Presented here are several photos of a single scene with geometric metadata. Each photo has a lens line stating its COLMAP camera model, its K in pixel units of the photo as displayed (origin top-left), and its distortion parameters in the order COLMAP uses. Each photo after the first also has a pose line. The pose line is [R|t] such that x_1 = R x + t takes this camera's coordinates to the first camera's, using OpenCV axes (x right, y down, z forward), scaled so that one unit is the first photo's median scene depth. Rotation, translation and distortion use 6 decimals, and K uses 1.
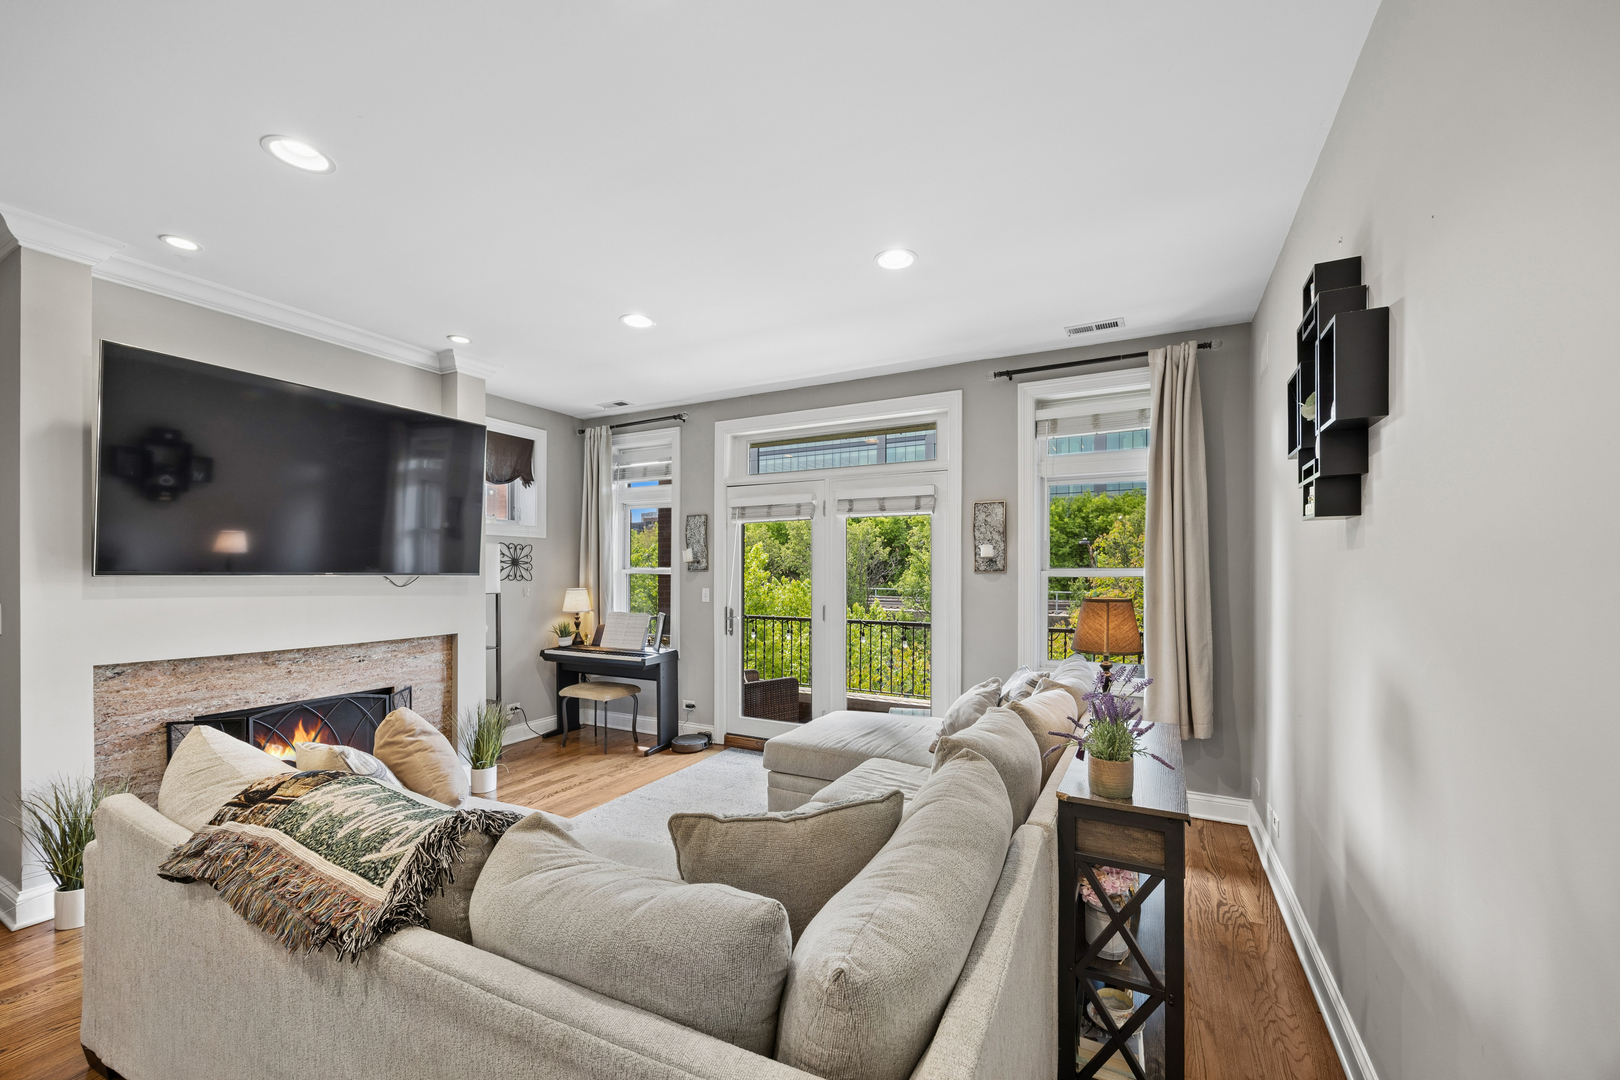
lens RADIAL K [[637.3, 0, 836.2], [0, 637.3, 571.3], [0, 0, 1]] dist [-0.000083, 0.001480]
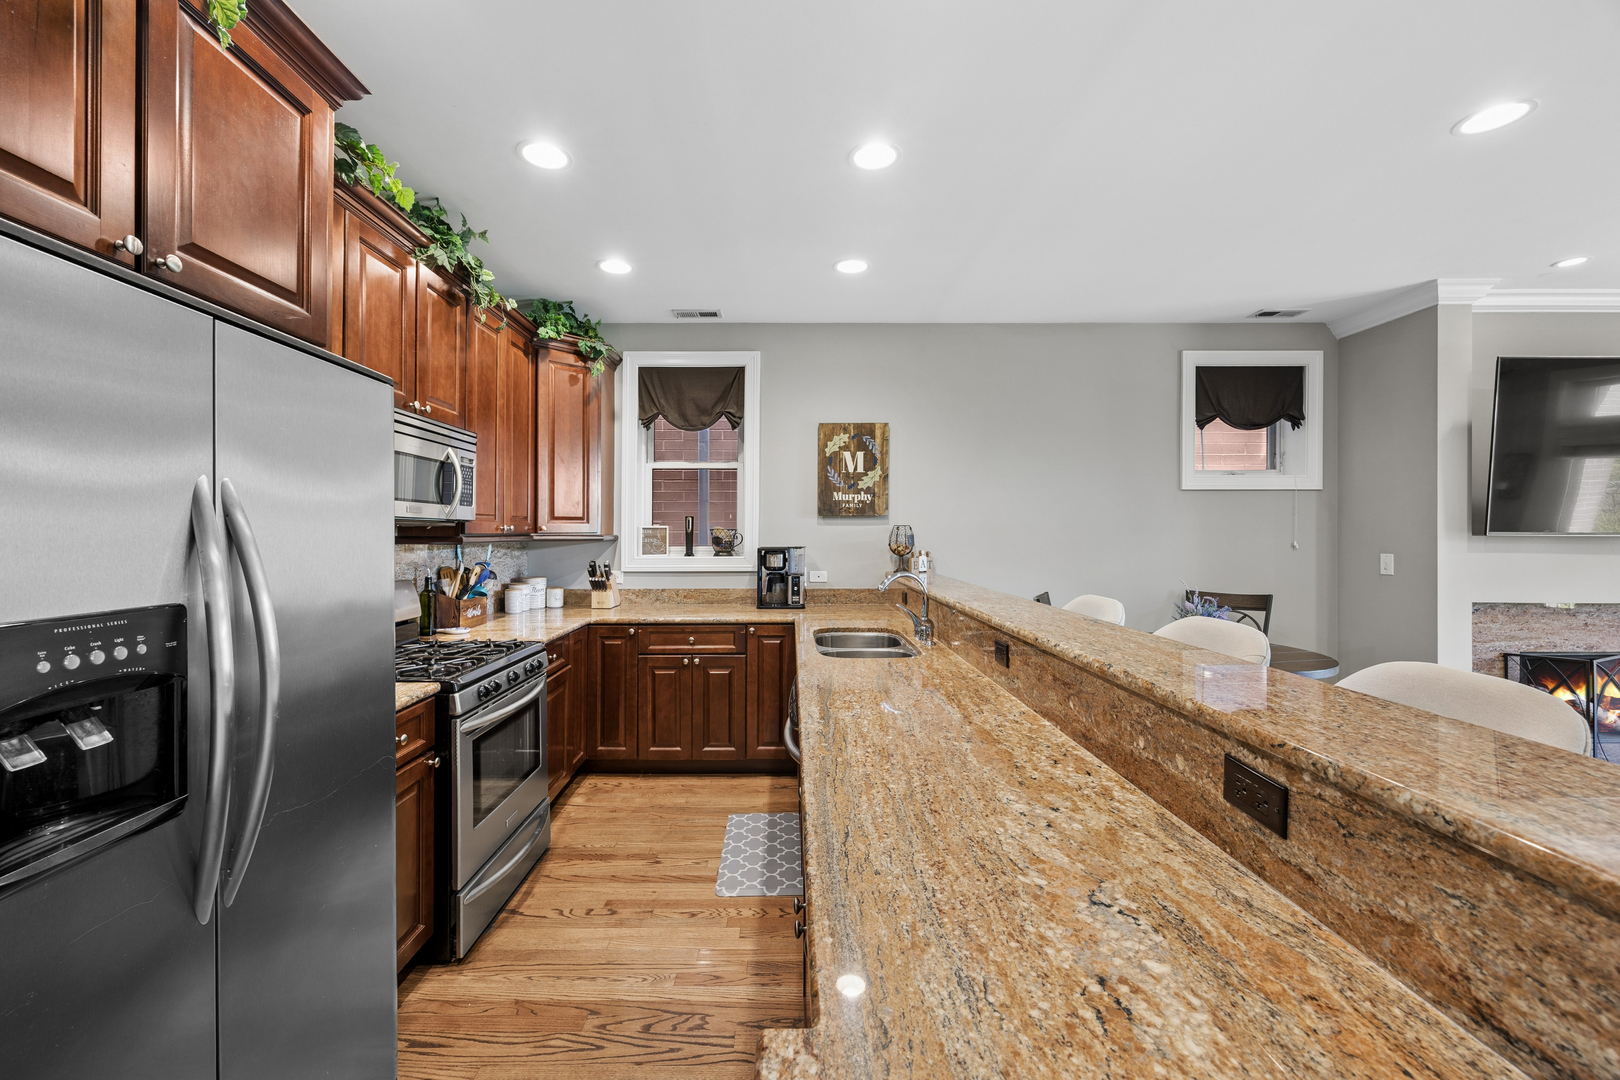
lens RADIAL K [[637.3, 0, 786.2], [0, 637.3, 533.9], [0, 0, 1]] dist [-0.000083, 0.001480]
pose [[0.445406, 0.001342, -0.895328, -0.400904], [0.001674, 0.999996, 0.002332, -0.000607], [0.895327, -0.002537, 0.445402, -0.581885]]
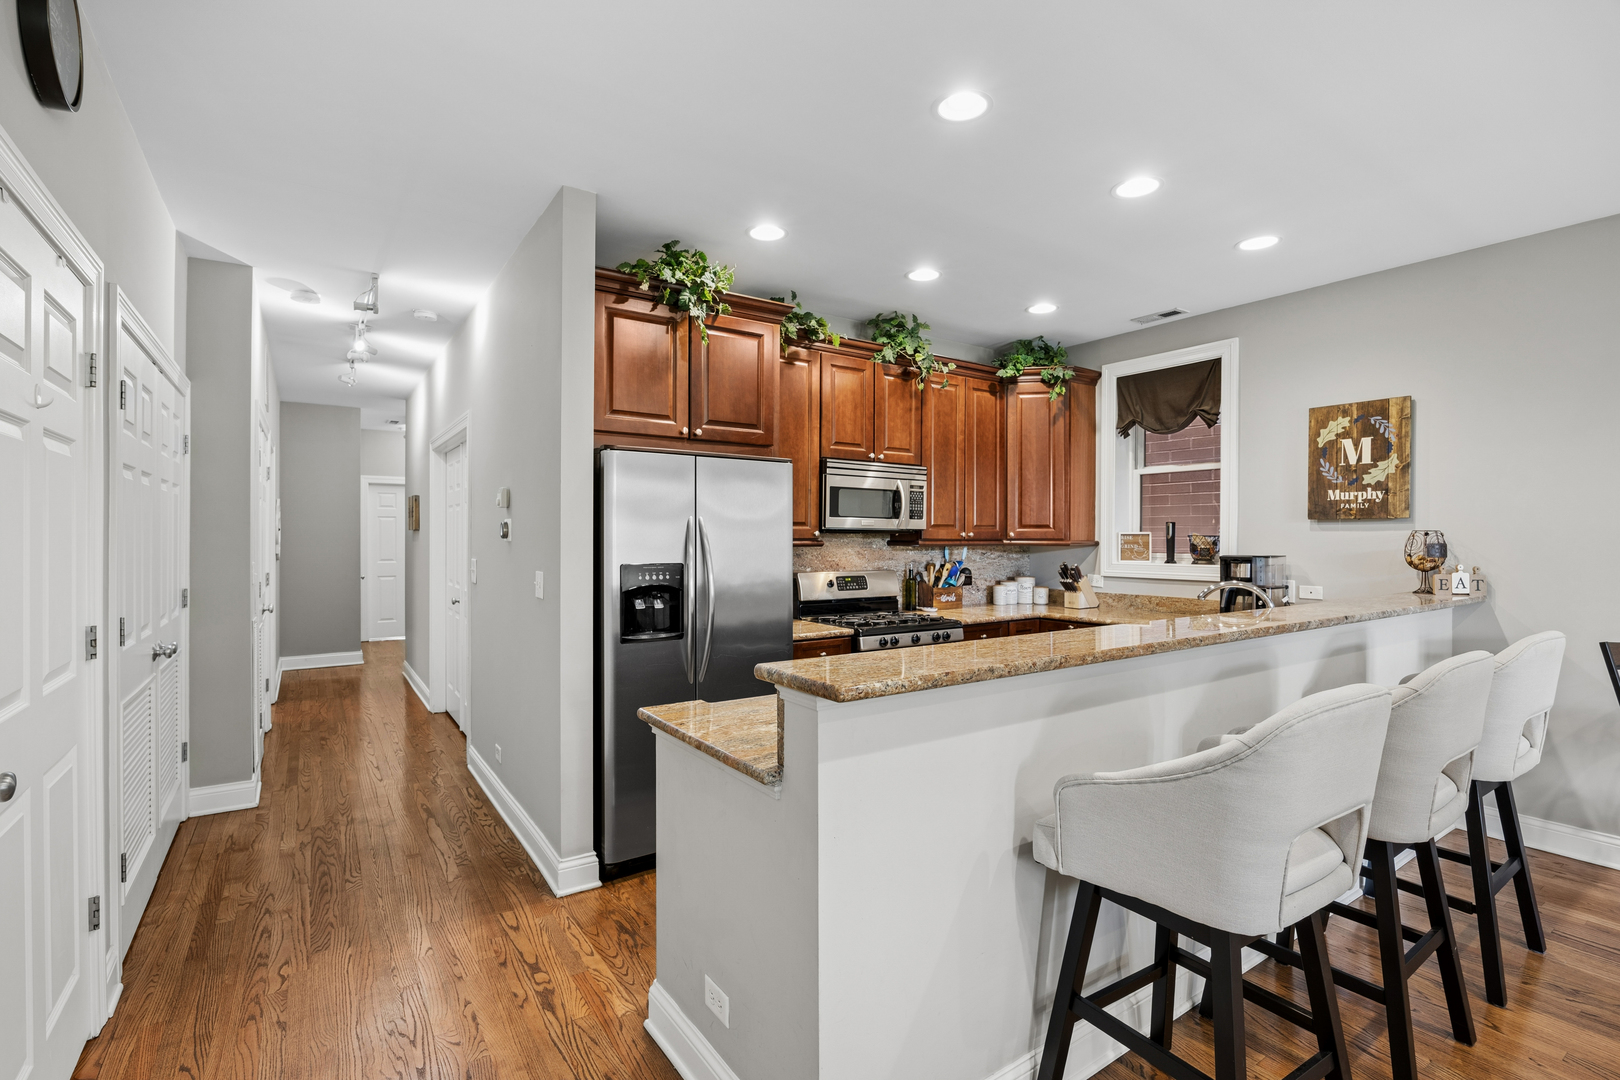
lens RADIAL K [[754.8, 0, 811.1], [0, 754.8, 542.3], [0, 0, 1]] dist [0.000381, 0.002653]
pose [[-0.481967, 0.004415, -0.876178, -0.083171], [-0.002477, 0.999976, 0.006402, -0.001488], [0.876186, 0.005256, -0.481945, -0.171619]]
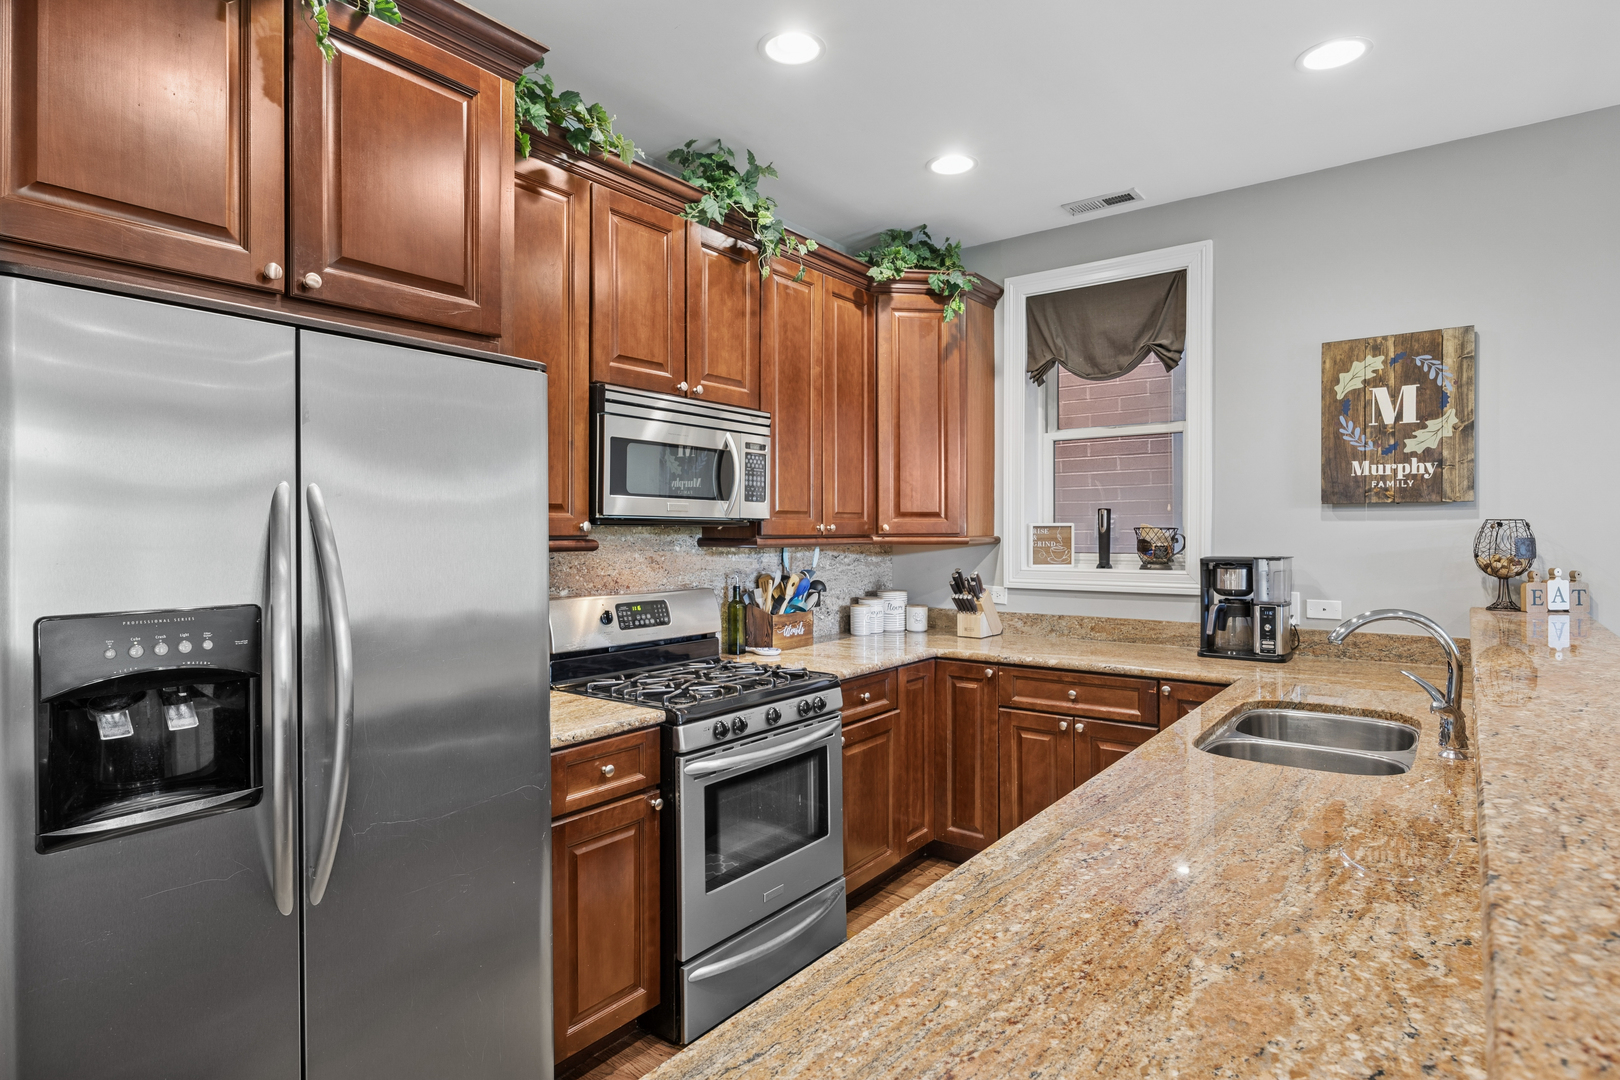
lens RADIAL K [[863.1, 0, 806.7], [0, 863.1, 533.1], [0, 0, 1]] dist [-0.005855, 0.004175]
pose [[-0.186368, 0.001538, -0.982479, -0.422807], [0.002517, 0.999996, 0.001088, -0.002399], [0.982477, -0.002270, -0.186371, -0.397356]]
